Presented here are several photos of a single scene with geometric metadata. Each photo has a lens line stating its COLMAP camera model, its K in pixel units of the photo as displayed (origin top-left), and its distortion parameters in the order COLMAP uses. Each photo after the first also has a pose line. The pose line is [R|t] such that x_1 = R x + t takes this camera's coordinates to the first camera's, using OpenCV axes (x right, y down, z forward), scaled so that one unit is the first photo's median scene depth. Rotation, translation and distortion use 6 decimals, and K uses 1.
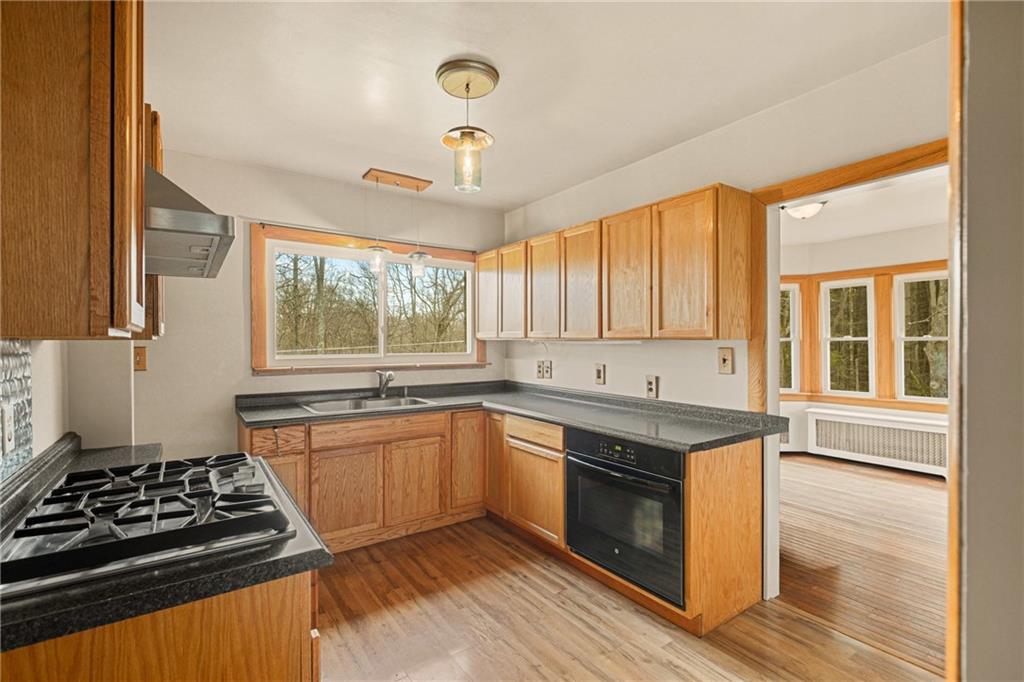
lens RADIAL K [[467.5, 0, 510.5], [0, 467.5, 340.2], [0, 0, 1]] dist [0.001057, 0.000102]
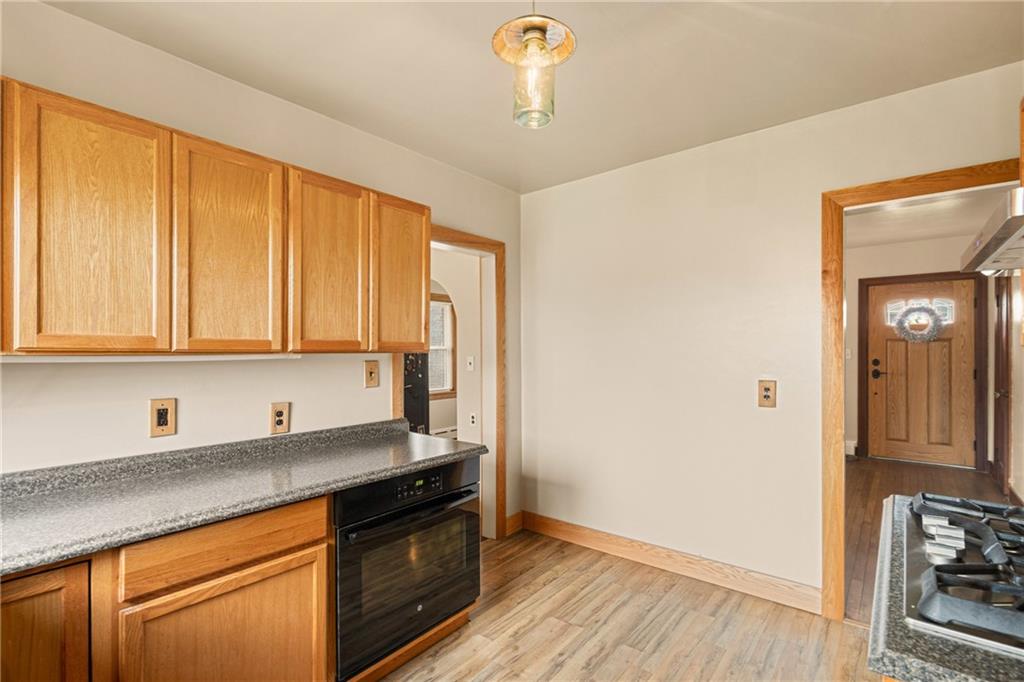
lens RADIAL K [[467.5, 0, 514.4], [0, 467.5, 349.9], [0, 0, 1]] dist [0.001057, 0.000102]
pose [[-0.274696, 0.001219, 0.961530, -0.537514], [0.002702, 0.999996, -0.000496, -0.005058], [-0.961527, 0.002461, -0.274698, 0.928272]]
